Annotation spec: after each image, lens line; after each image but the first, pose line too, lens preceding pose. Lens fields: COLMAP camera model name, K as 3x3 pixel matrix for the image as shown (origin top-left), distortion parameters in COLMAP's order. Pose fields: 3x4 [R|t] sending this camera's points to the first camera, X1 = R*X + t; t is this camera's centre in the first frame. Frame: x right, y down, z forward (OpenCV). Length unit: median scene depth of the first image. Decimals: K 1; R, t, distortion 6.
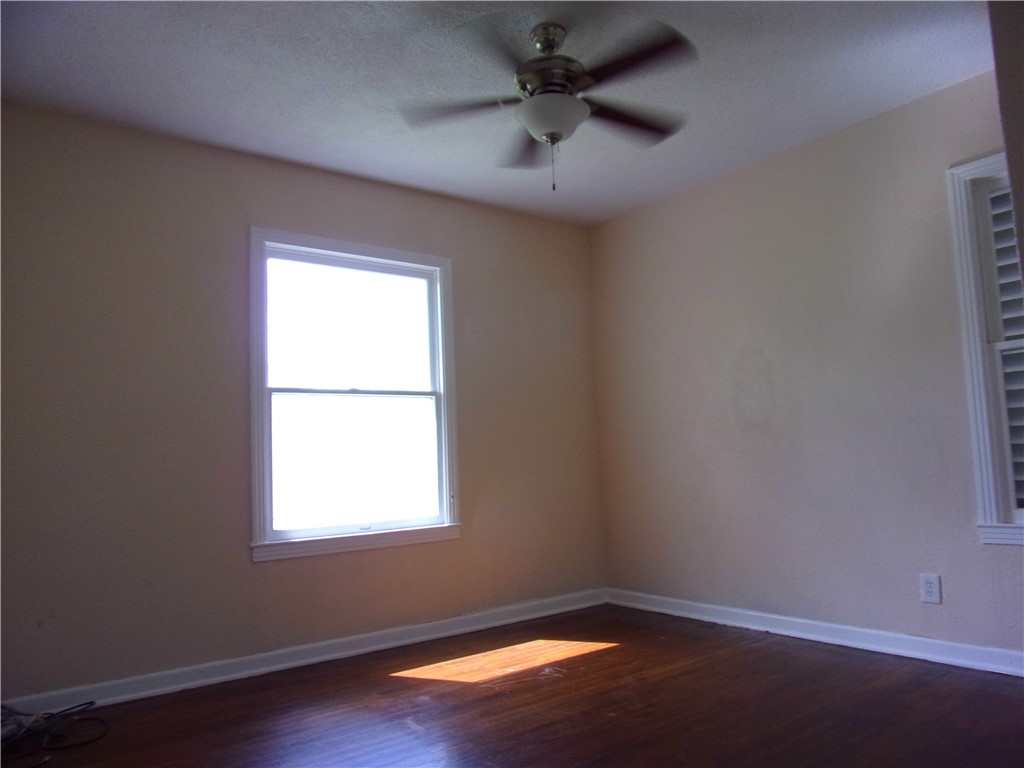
lens RADIAL K [[737.0, 0, 512.0], [0, 737.0, 384.0], [0, 0, 1]] dist [-0.007428, -0.001159]
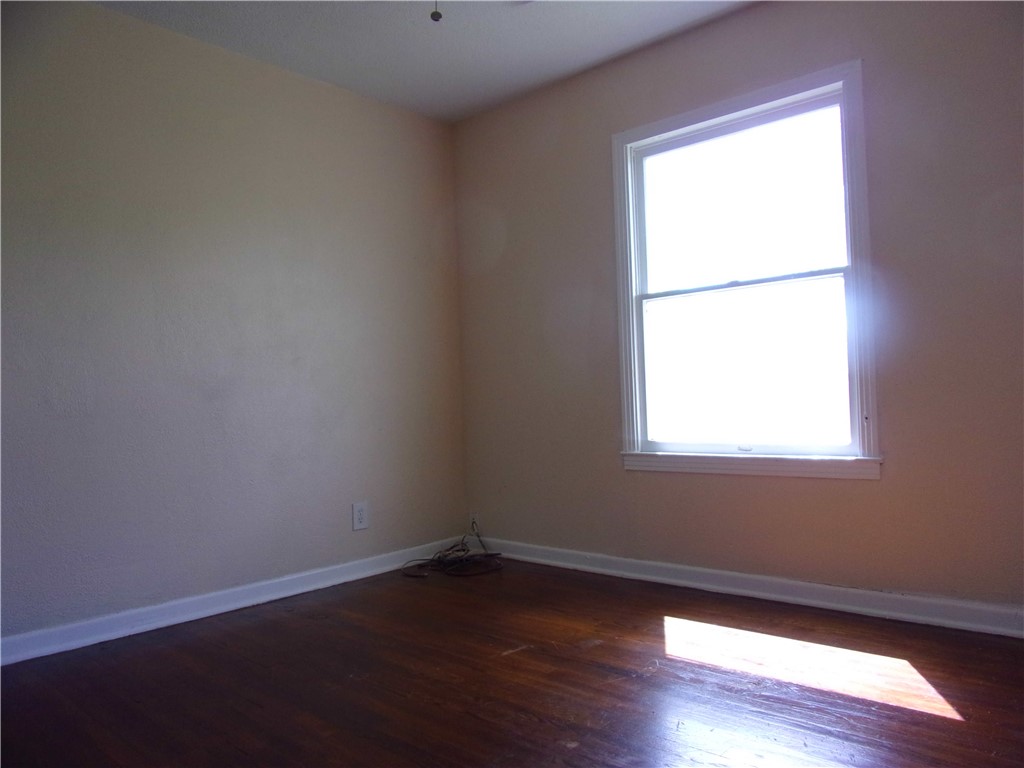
lens RADIAL K [[737.0, 0, 512.0], [0, 737.0, 384.0], [0, 0, 1]] dist [-0.007428, -0.001159]
pose [[0.212672, 0.012808, -0.977040, 0.575613], [0.126299, 0.991166, 0.040485, 0.059975], [0.968927, -0.132009, 0.209175, 0.613386]]
